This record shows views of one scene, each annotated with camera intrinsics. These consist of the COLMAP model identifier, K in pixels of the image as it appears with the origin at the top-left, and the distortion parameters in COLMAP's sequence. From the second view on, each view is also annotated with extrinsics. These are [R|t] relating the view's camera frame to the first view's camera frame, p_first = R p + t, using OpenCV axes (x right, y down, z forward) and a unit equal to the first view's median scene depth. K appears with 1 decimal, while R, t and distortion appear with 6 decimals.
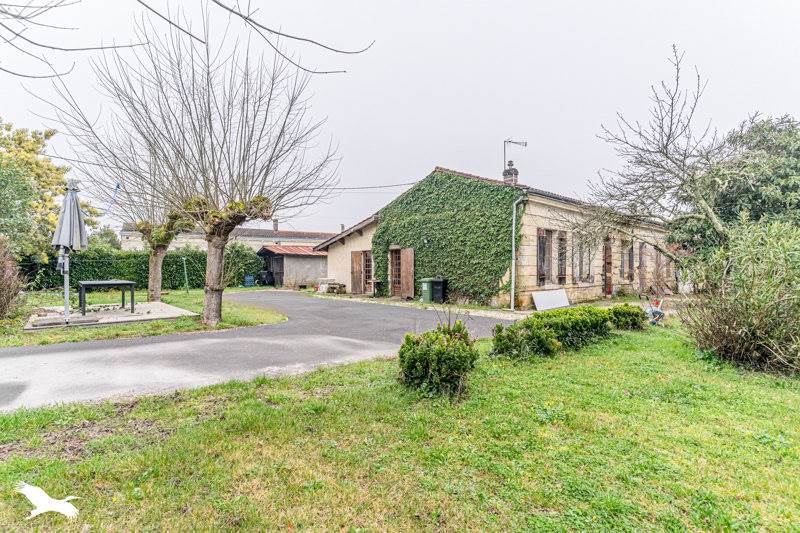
lens RADIAL K [[396.1, 0, 400.0], [0, 396.1, 266.5], [0, 0, 1]] dist [-0.000429, -0.000135]
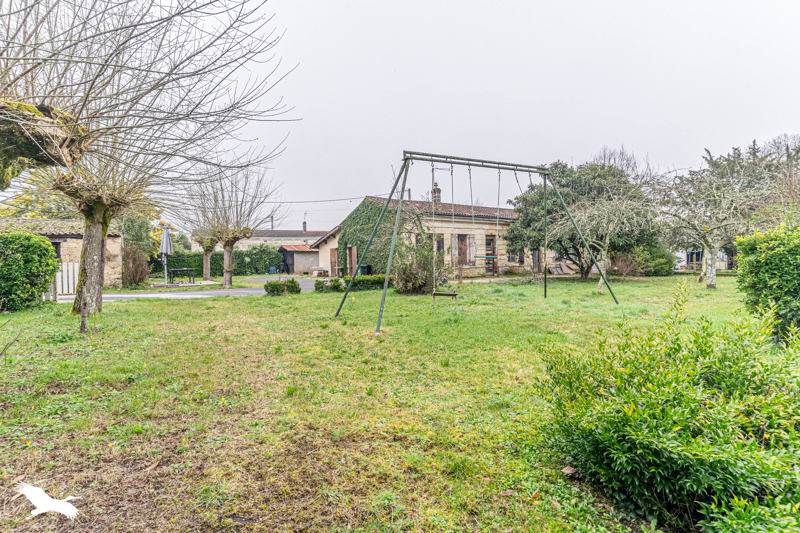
lens RADIAL K [[396.1, 0, 400.0], [0, 396.1, 266.5], [0, 0, 1]] dist [-0.000429, -0.000135]
pose [[0.990763, -0.020887, -0.133985, 0.384959], [0.024061, 0.999466, 0.022119, 0.003835], [0.133451, -0.025138, 0.990737, -0.519490]]
